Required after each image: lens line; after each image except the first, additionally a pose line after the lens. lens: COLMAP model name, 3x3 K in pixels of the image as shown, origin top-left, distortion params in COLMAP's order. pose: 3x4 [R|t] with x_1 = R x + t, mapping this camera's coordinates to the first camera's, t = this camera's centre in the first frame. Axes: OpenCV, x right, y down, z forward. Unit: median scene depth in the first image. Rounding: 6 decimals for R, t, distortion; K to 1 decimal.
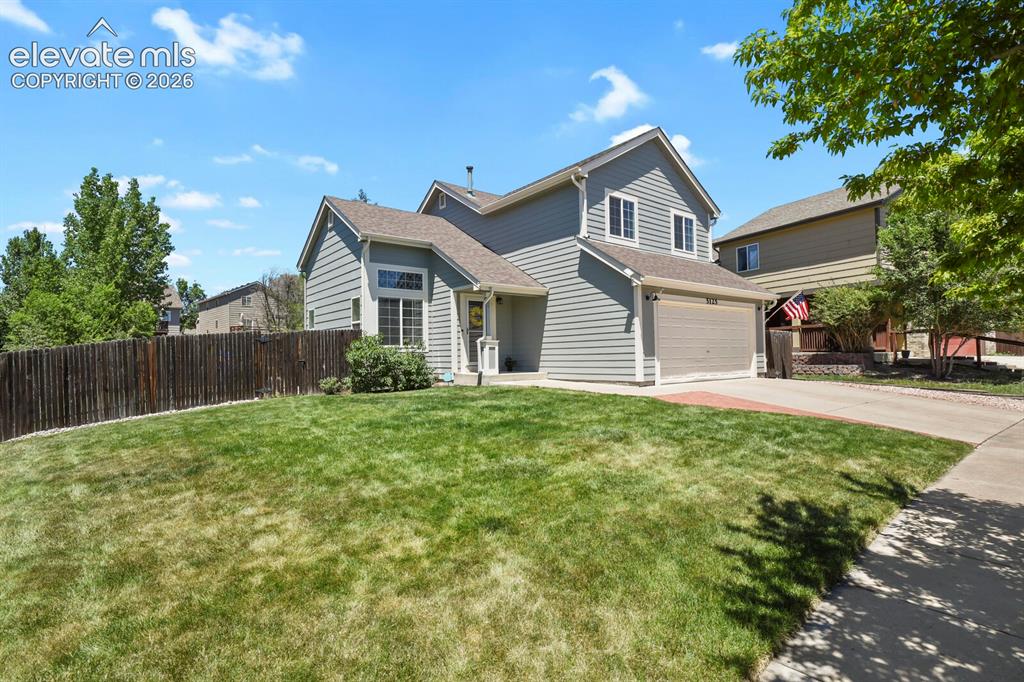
lens RADIAL K [[499.3, 0, 505.5], [0, 499.3, 343.5], [0, 0, 1]] dist [-0.000667, -0.004969]
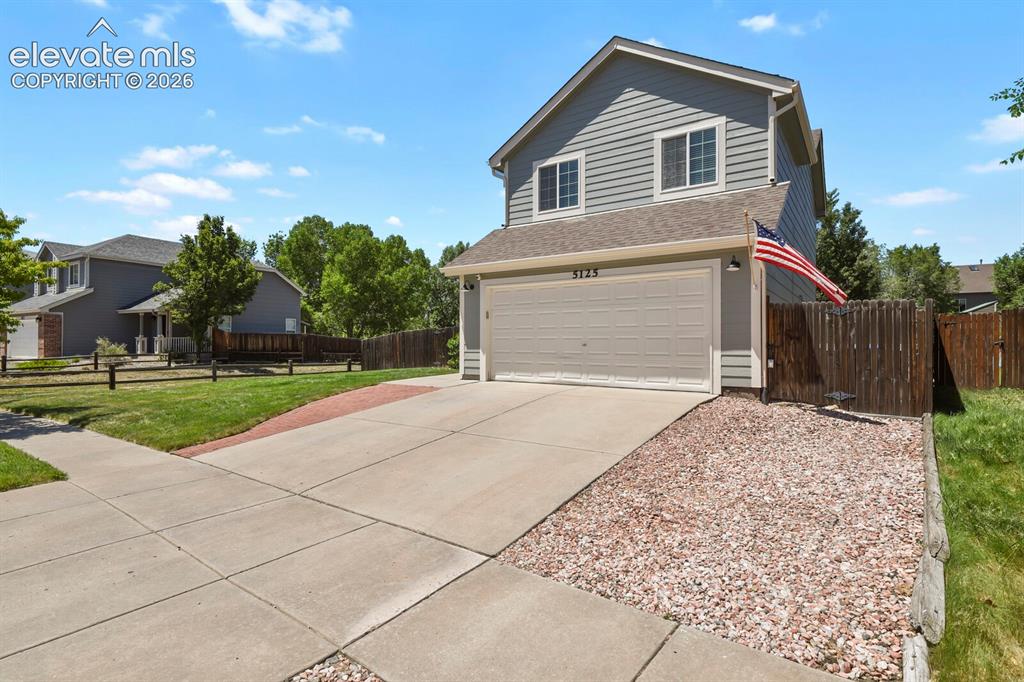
lens RADIAL K [[499.3, 0, 513.1], [0, 499.3, 341.7], [0, 0, 1]] dist [-0.000667, -0.004969]
pose [[0.284212, 0.011779, -0.958689, 0.969499], [0.015078, 0.999746, 0.016754, -0.001824], [0.958643, -0.019217, 0.283962, 0.640217]]
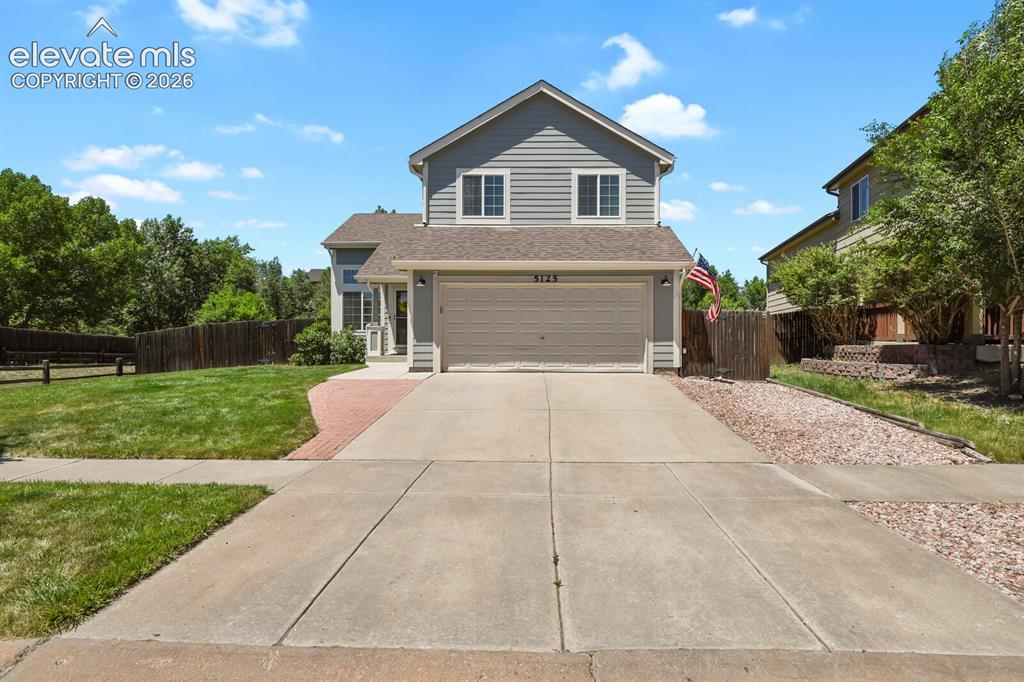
lens RADIAL K [[499.3, 0, 517.6], [0, 499.3, 344.4], [0, 0, 1]] dist [-0.000667, -0.004969]
pose [[0.771673, 0.019526, -0.635720, 0.837139], [0.000981, 0.999491, 0.031890, -0.000389], [0.636019, -0.025232, 0.771261, 0.288554]]
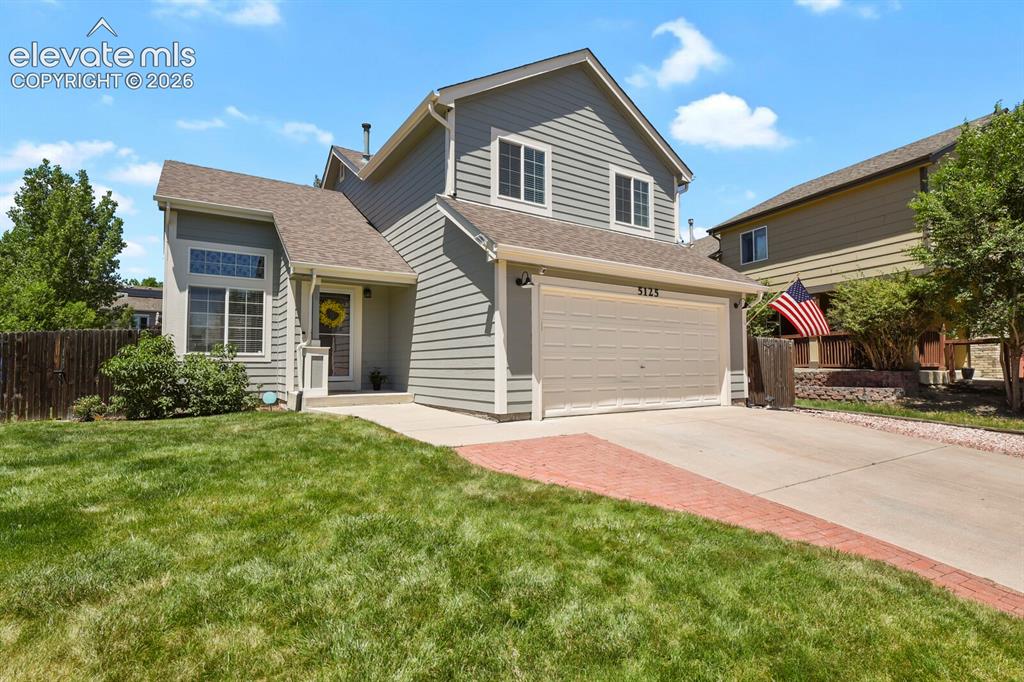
lens RADIAL K [[499.3, 0, 510.8], [0, 499.3, 342.8], [0, 0, 1]] dist [-0.000667, -0.004969]
pose [[0.996437, 0.010433, -0.083687, 0.261683], [-0.012090, 0.999740, -0.019311, -0.001226], [0.083464, 0.020254, 0.996305, 0.293063]]
